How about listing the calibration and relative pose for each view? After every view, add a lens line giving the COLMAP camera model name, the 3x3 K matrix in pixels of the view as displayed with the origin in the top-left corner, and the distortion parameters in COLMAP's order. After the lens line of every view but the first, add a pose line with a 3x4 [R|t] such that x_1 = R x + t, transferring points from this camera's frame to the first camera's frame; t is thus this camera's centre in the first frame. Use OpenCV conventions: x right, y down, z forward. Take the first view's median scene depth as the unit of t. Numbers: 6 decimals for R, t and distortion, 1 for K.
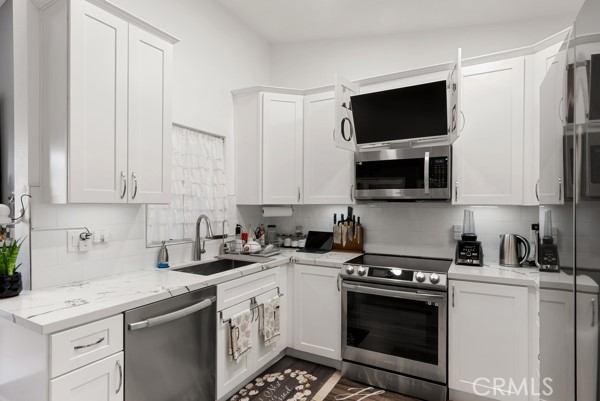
lens RADIAL K [[325.4, 0, 294.7], [0, 325.4, 205.1], [0, 0, 1]] dist [0.001491, 0.001503]
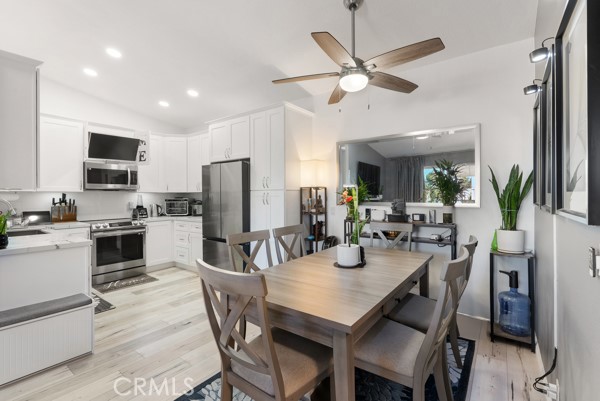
lens RADIAL K [[273.1, 0, 296.5], [0, 273.1, 195.9], [0, 0, 1]] dist [-0.012268, 0.000443]
pose [[0.125900, -0.002647, 0.992039, -1.183714], [0.008106, 0.999966, 0.001639, 0.029063], [-0.992010, 0.007835, 0.125917, -0.322023]]
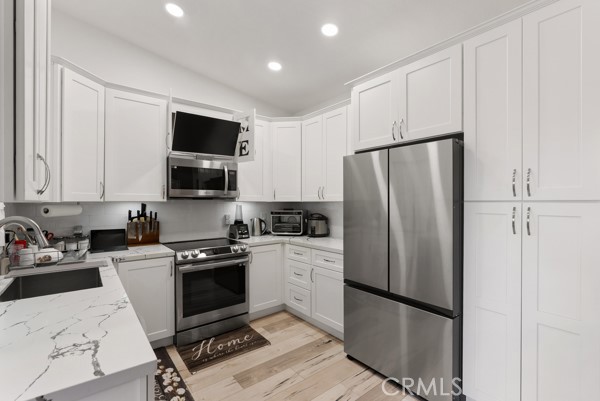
lens RADIAL K [[273.1, 0, 297.7], [0, 273.1, 202.2], [0, 0, 1]] dist [-0.012268, 0.000443]
pose [[0.374659, -0.003433, 0.927156, -0.585537], [0.004518, 0.999988, 0.001877, 0.001167], [-0.927152, 0.003485, 0.374670, 0.217548]]
